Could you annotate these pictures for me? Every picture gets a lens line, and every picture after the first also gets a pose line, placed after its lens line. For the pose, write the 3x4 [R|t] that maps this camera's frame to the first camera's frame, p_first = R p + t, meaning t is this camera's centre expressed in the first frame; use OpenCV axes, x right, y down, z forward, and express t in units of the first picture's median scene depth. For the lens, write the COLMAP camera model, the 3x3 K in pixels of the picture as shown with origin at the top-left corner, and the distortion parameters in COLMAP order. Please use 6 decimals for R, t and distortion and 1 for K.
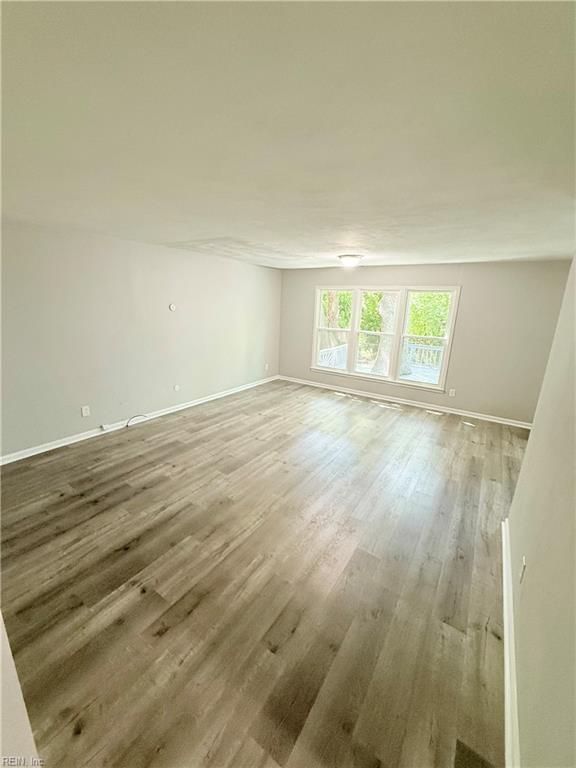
lens RADIAL K [[304.2, 0, 288.0], [0, 304.2, 384.0], [0, 0, 1]] dist [-0.003002, 0.000534]
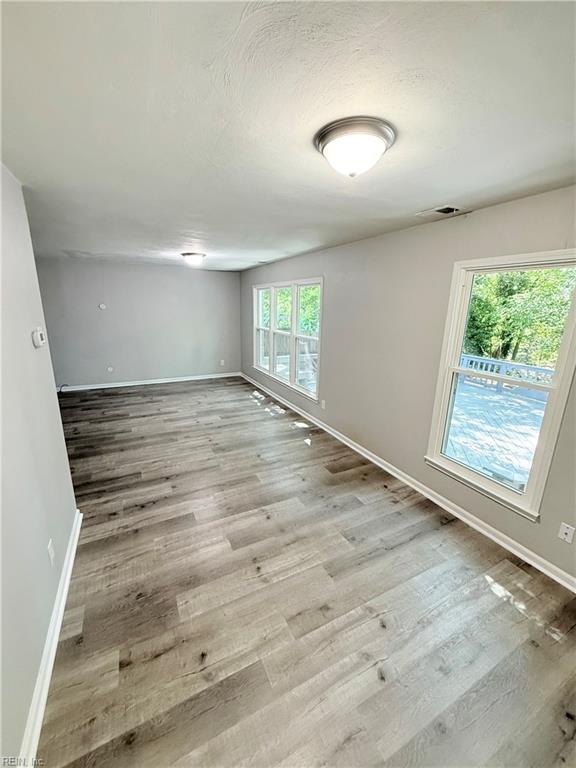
lens RADIAL K [[304.2, 0, 288.0], [0, 304.2, 384.0], [0, 0, 1]] dist [-0.003002, 0.000534]
pose [[0.875234, 0.106855, -0.471750, 0.831696], [-0.116488, 0.993153, 0.008838, -0.022735], [0.469464, 0.047217, 0.881688, 0.209004]]
